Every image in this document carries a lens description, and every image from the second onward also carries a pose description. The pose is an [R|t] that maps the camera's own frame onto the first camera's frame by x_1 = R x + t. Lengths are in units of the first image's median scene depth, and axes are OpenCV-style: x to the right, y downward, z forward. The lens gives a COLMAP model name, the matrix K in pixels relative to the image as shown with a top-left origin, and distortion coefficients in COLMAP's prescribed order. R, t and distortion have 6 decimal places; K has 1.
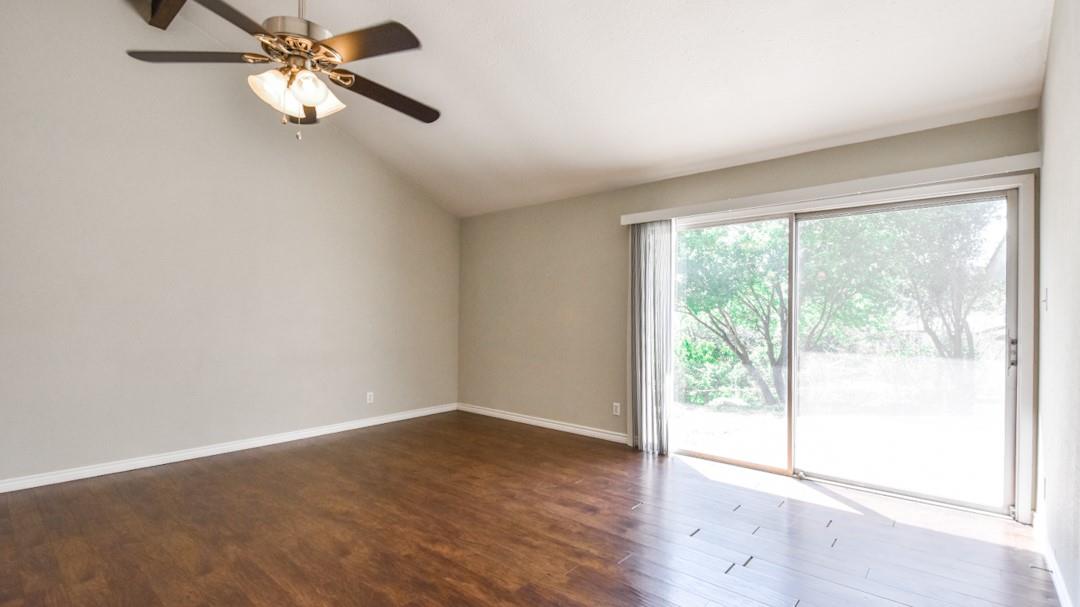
lens RADIAL K [[490.0, 0, 537.8], [0, 490.0, 311.3], [0, 0, 1]] dist [0.010022, -0.003511]
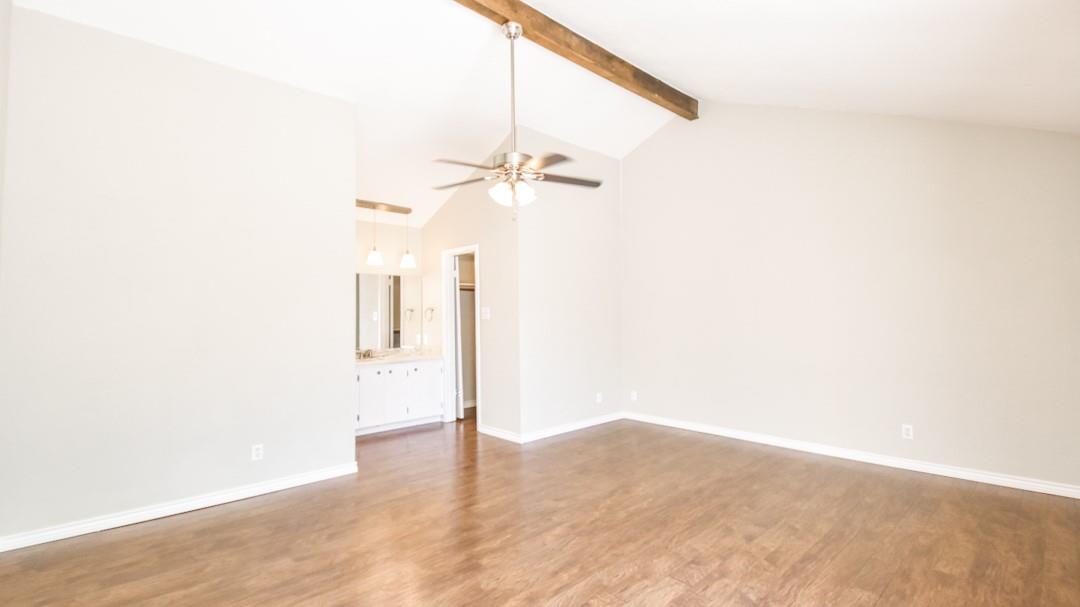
lens RADIAL K [[490.0, 0, 536.0], [0, 490.0, 304.3], [0, 0, 1]] dist [0.010022, -0.003511]
pose [[-0.124036, -0.034954, -0.991662, 0.827617], [0.012575, 0.999244, -0.036794, 0.012891], [0.992198, -0.017034, -0.123502, 0.979565]]
